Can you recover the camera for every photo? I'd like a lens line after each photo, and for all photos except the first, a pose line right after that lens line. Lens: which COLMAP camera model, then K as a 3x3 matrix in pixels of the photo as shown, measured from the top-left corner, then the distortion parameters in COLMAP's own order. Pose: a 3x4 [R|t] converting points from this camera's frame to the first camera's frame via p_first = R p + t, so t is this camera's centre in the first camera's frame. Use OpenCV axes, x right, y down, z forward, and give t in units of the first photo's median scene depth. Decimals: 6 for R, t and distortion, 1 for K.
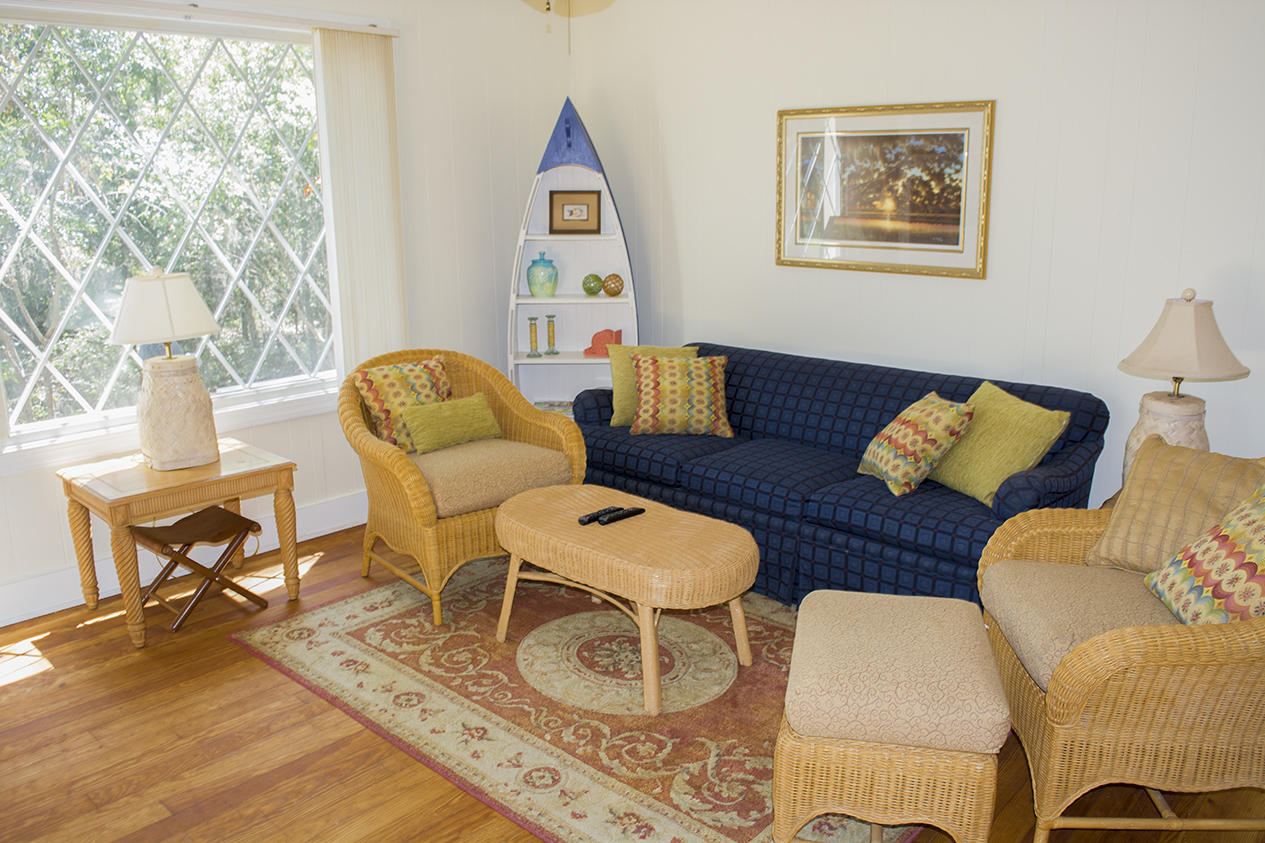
lens RADIAL K [[991.8, 0, 633.2], [0, 991.8, 418.0], [0, 0, 1]] dist [-0.089199, 0.016147]
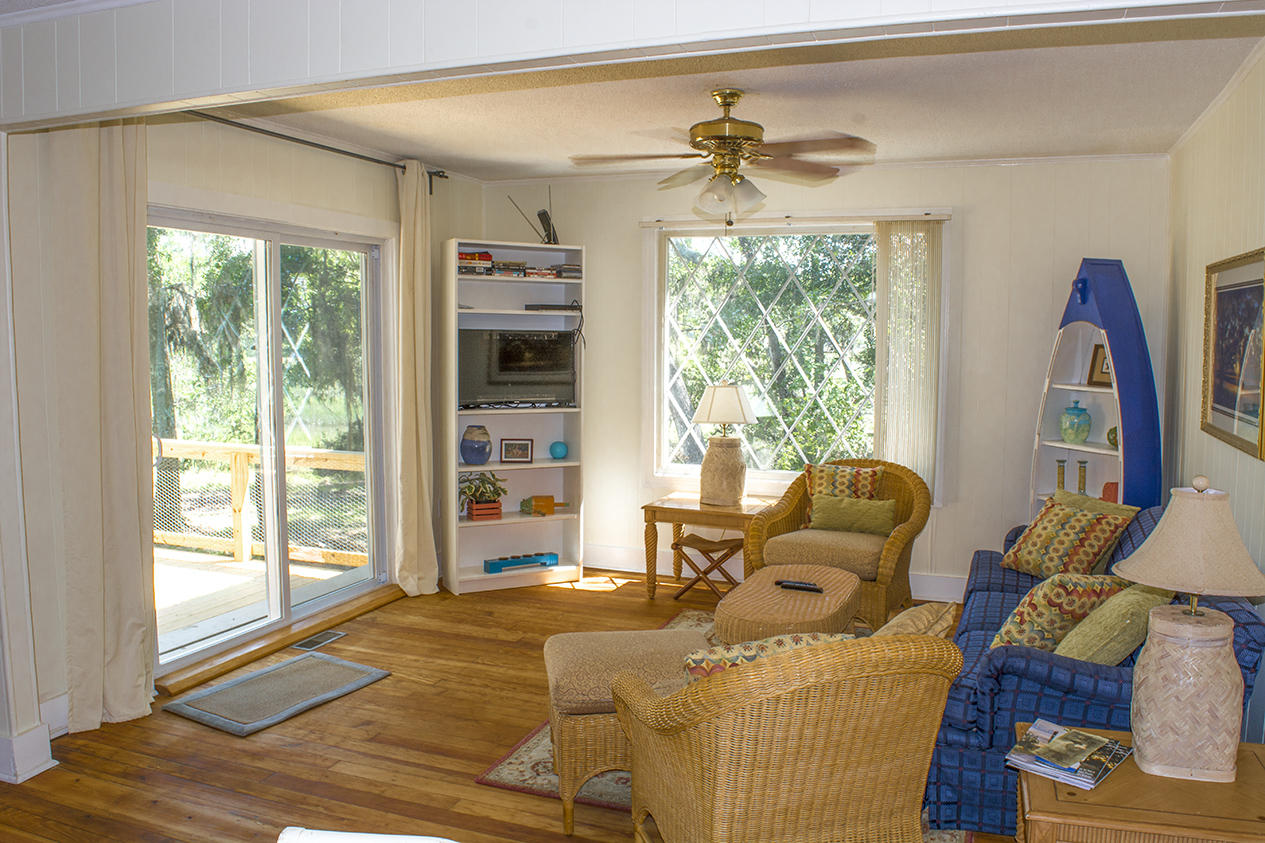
lens RADIAL K [[991.8, 0, 639.2], [0, 991.8, 417.2], [0, 0, 1]] dist [-0.089199, 0.016147]
pose [[0.372610, 0.093540, -0.923262, 0.869115], [-0.225906, 0.974120, 0.007521, -0.064633], [0.900071, 0.205768, 0.384098, 0.215713]]
